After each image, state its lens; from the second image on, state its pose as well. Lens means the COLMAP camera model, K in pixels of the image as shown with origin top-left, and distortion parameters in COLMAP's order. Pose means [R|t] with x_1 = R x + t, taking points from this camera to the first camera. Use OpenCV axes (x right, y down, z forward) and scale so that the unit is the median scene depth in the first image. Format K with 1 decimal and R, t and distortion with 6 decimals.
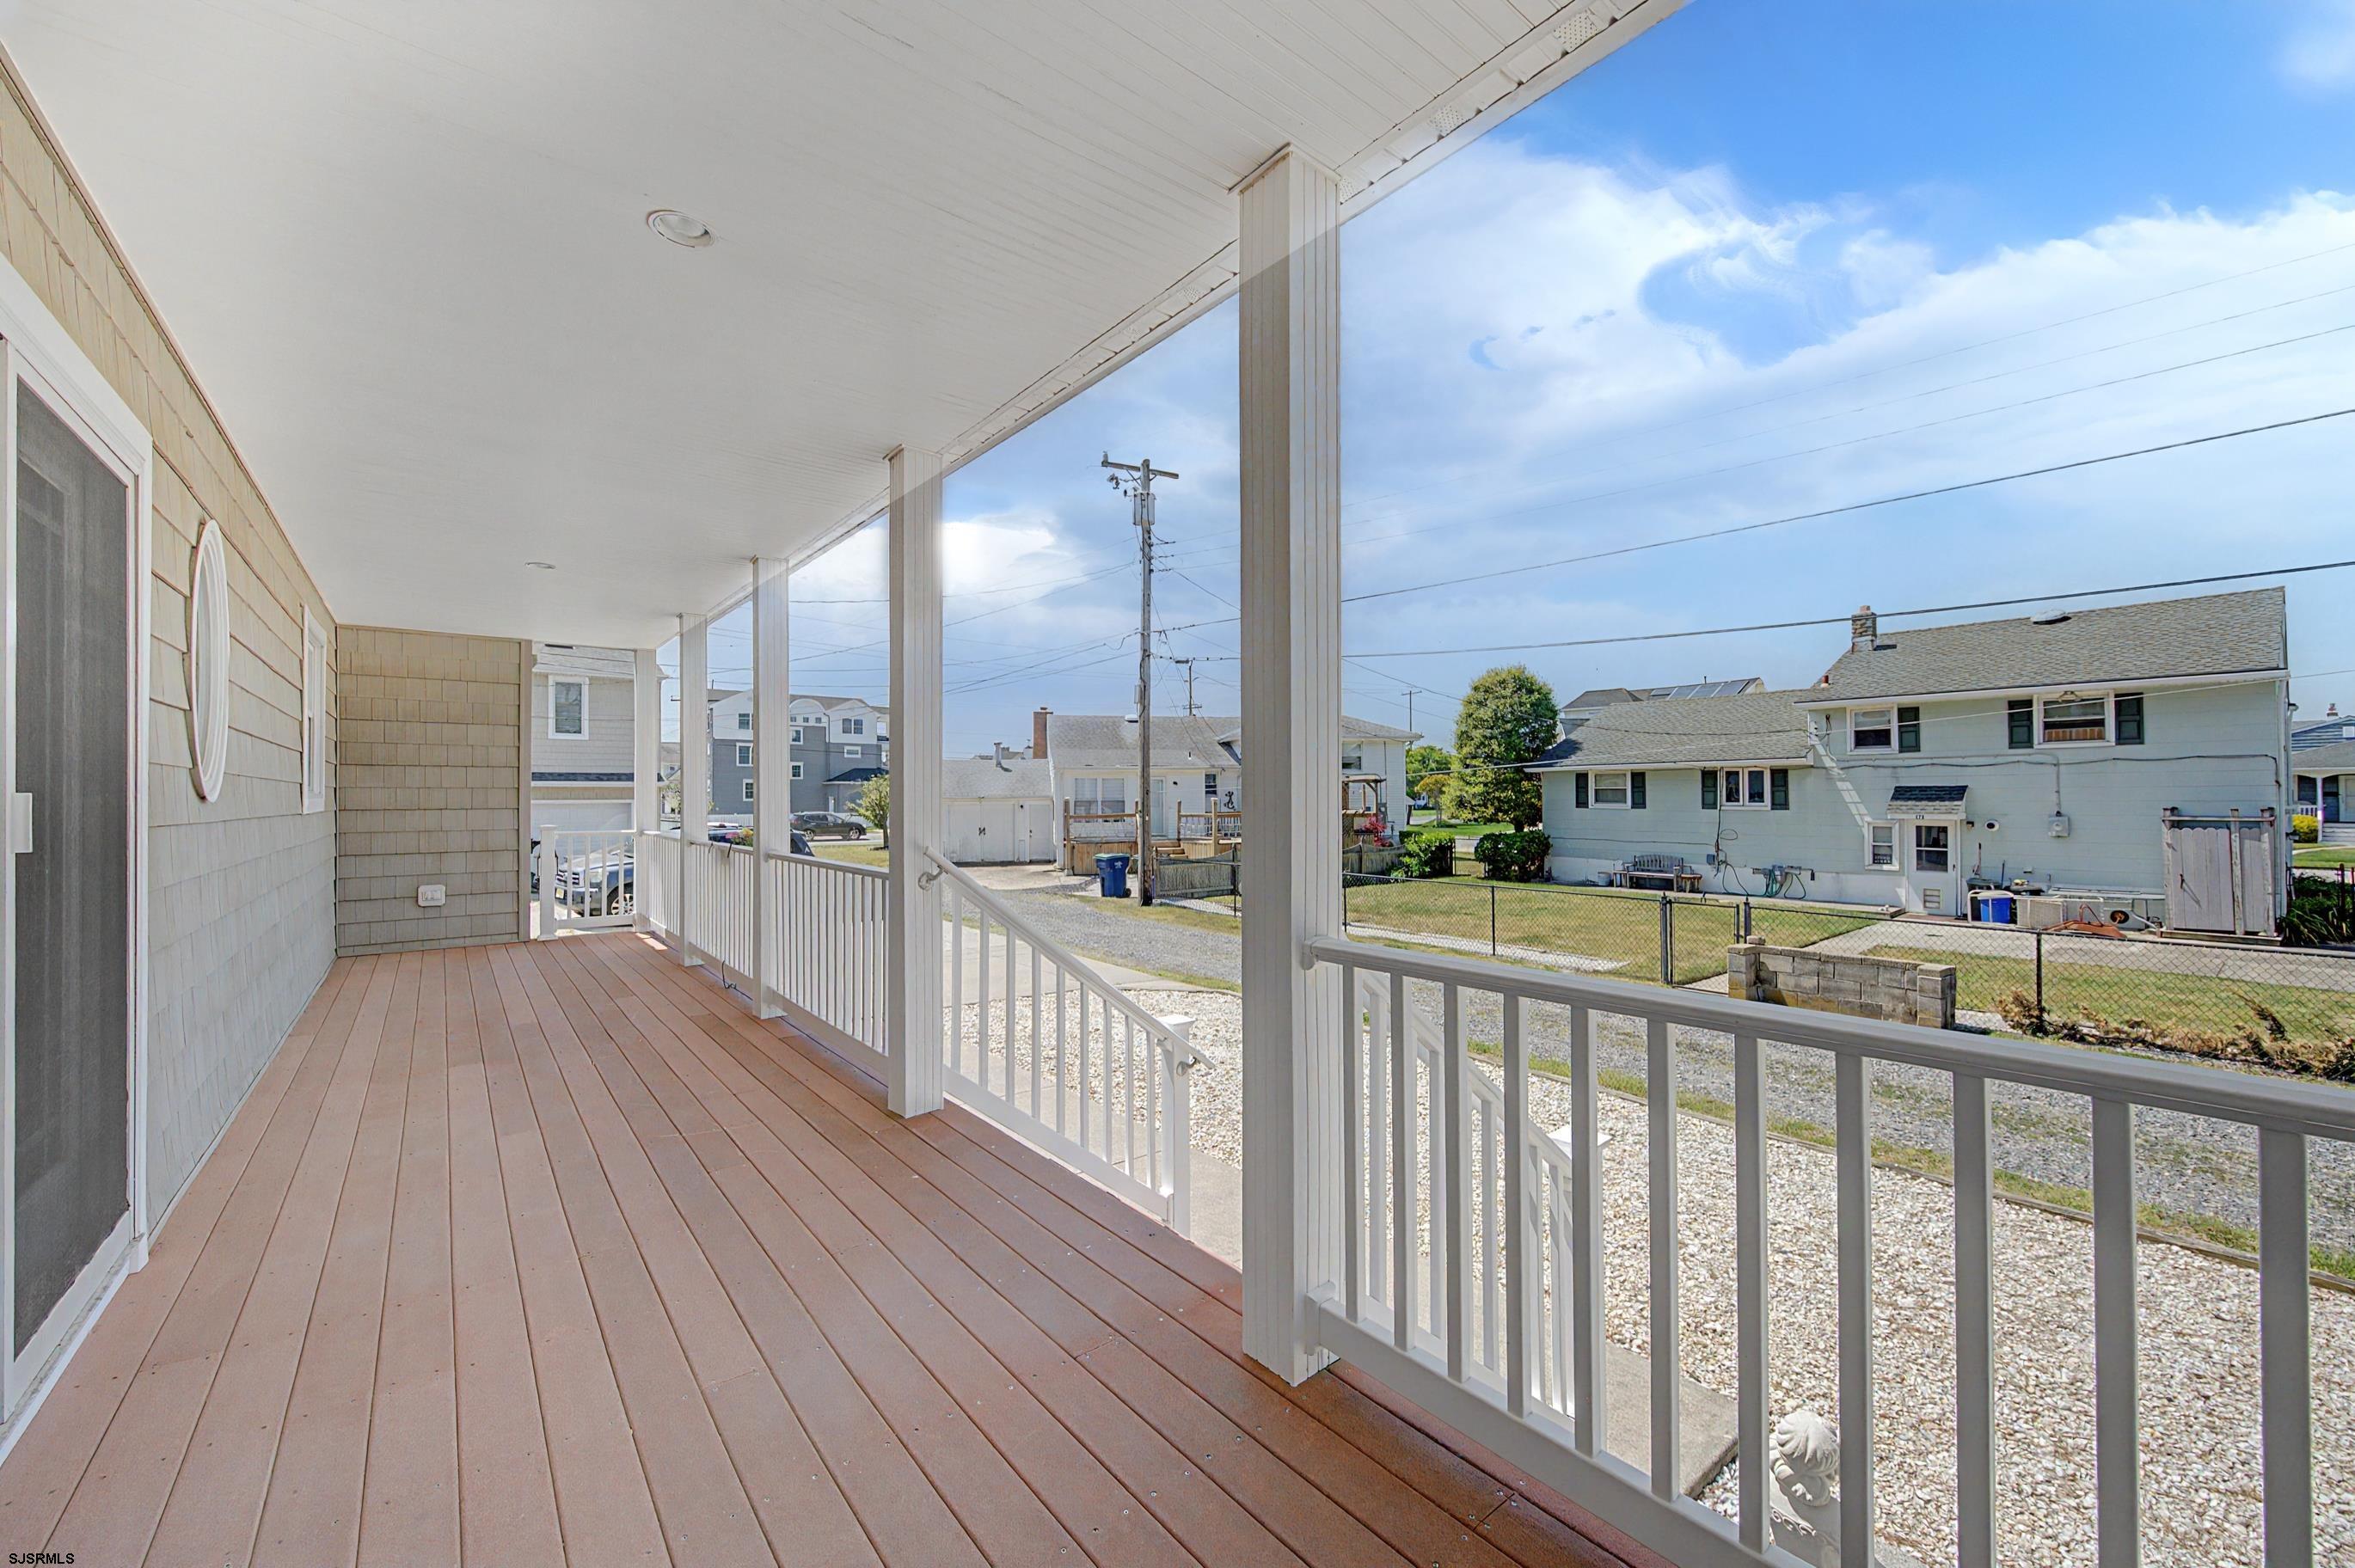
lens RADIAL K [[922.5, 0, 1175.4], [0, 922.5, 771.9], [0, 0, 1]] dist [0.002066, 0.000223]
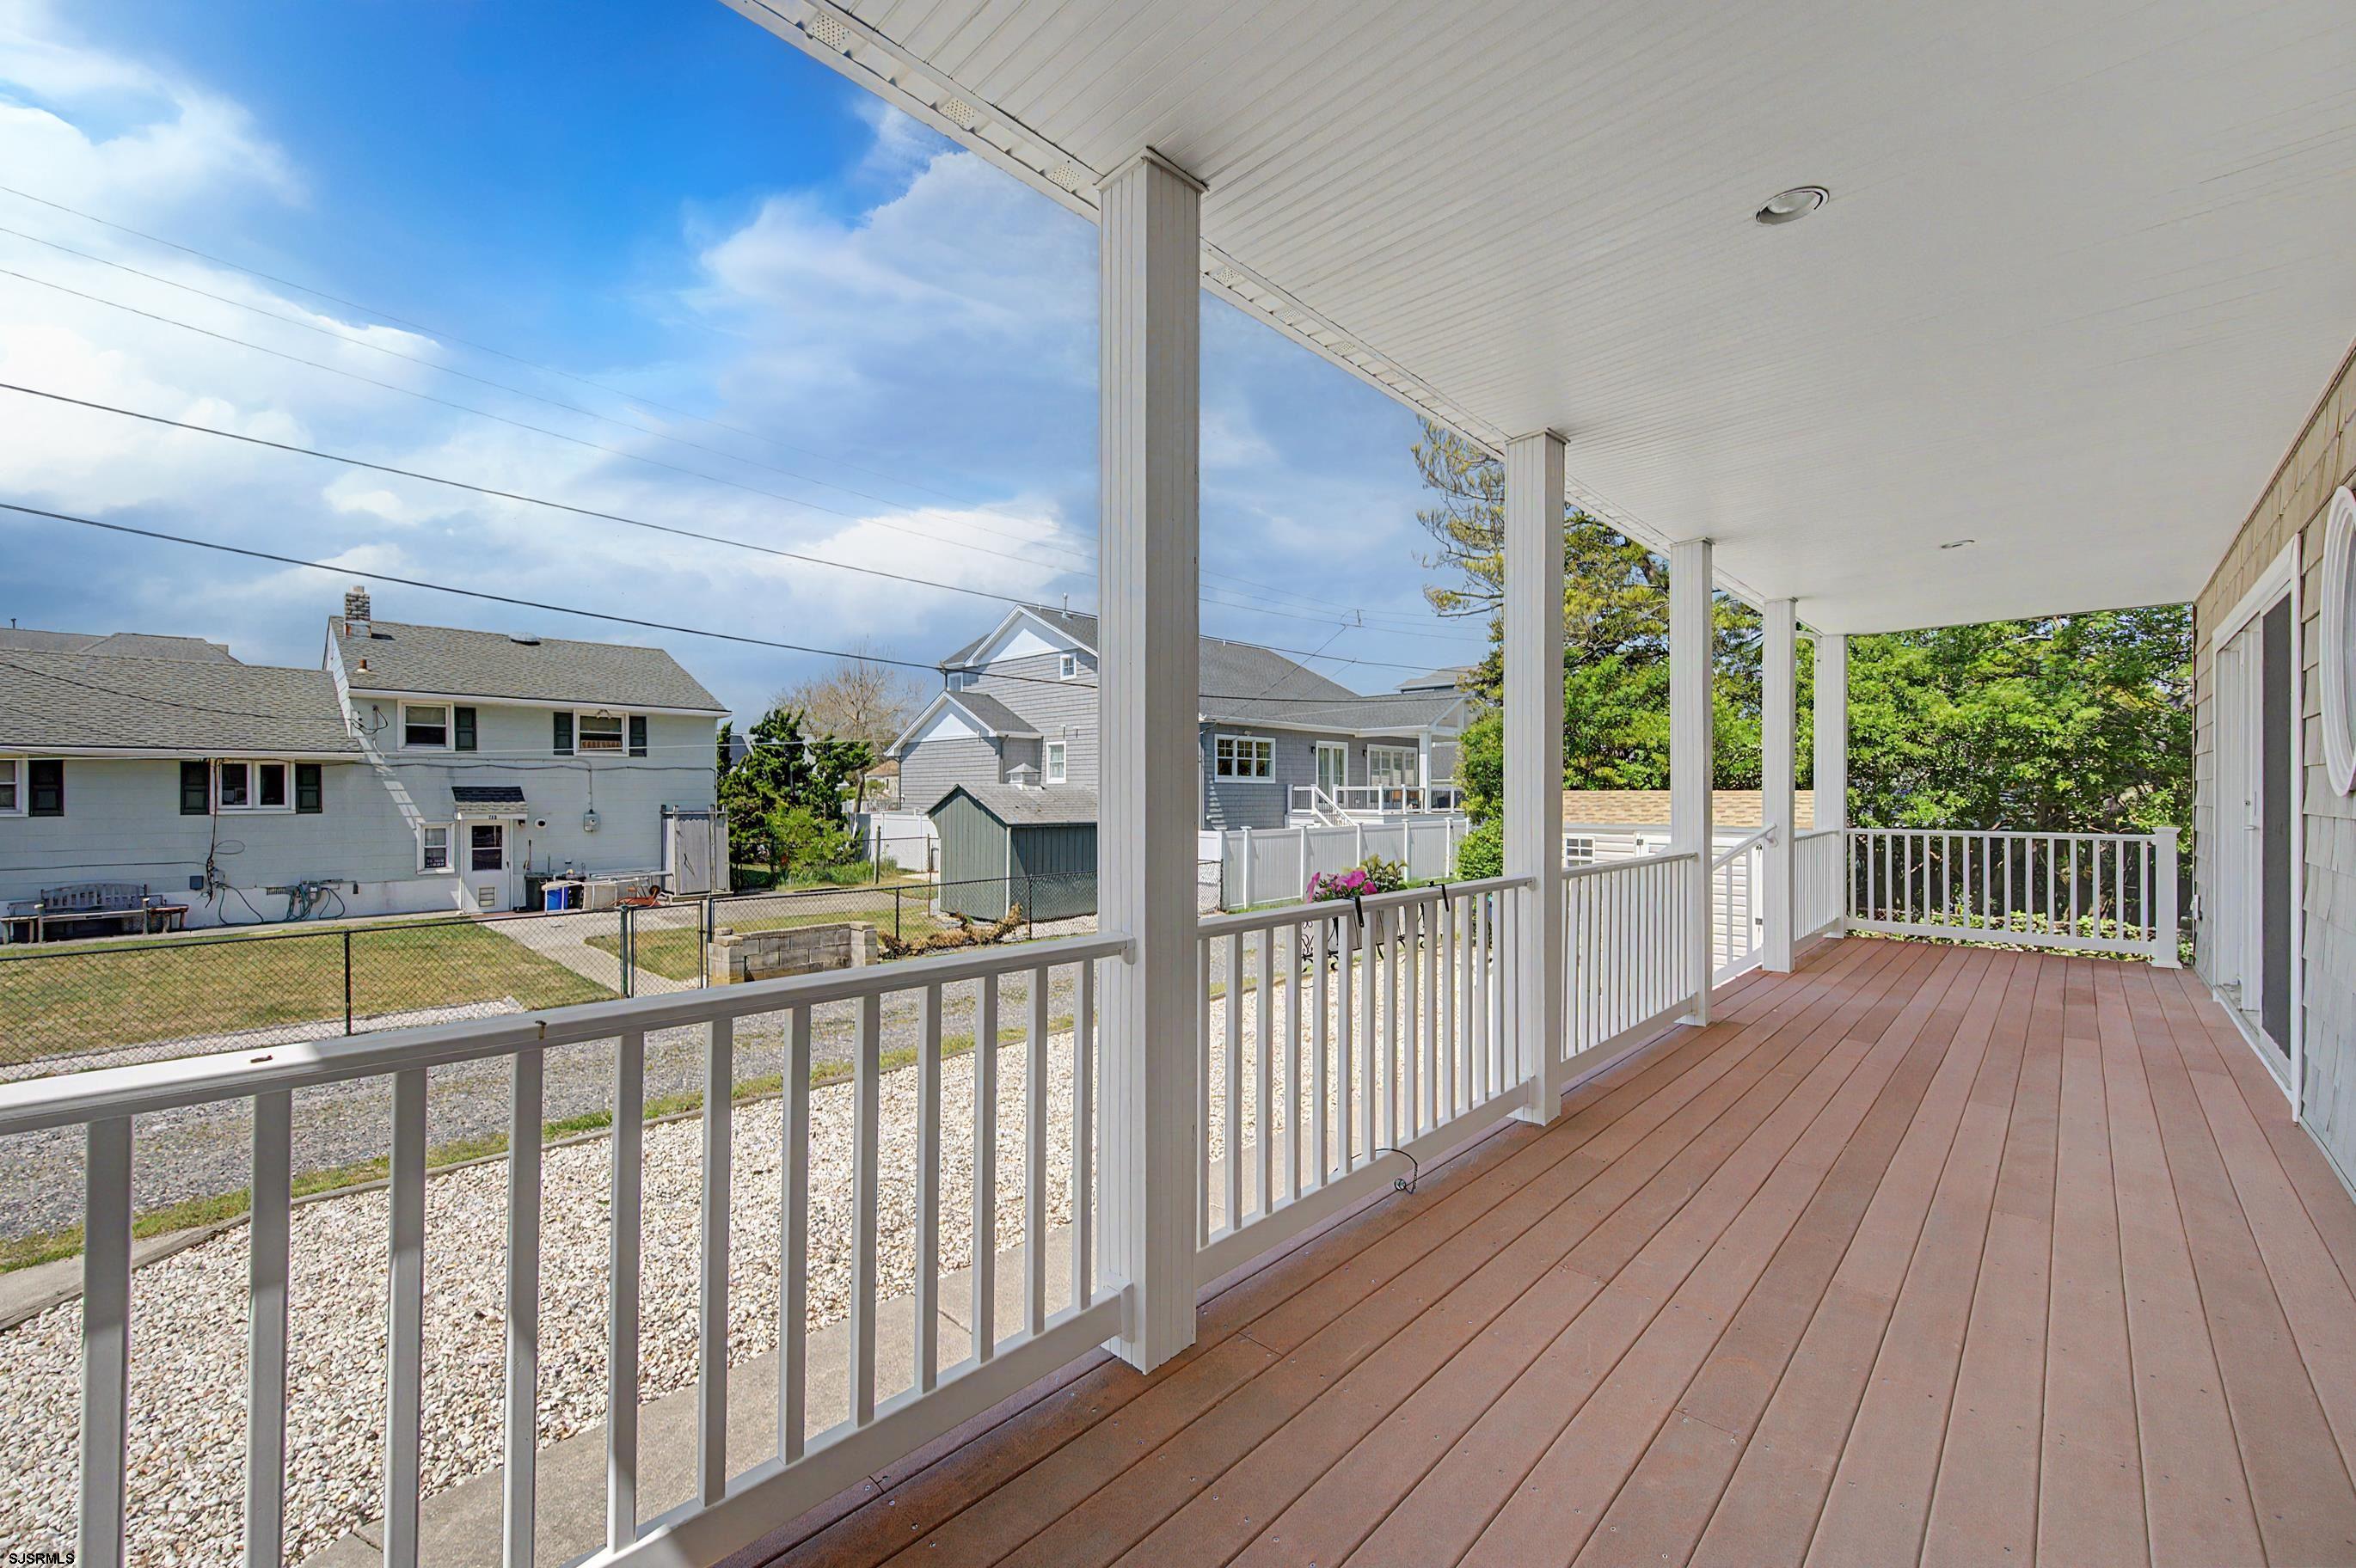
lens RADIAL K [[922.9, 0, 1192.3], [0, 922.9, 796.9], [0, 0, 1]] dist [0.002066, 0.000223]
pose [[-0.117450, -0.000034, 0.993079, -0.285188], [-0.024867, 0.999687, -0.002906, 0.009875], [-0.992767, -0.025036, -0.117414, 0.338474]]
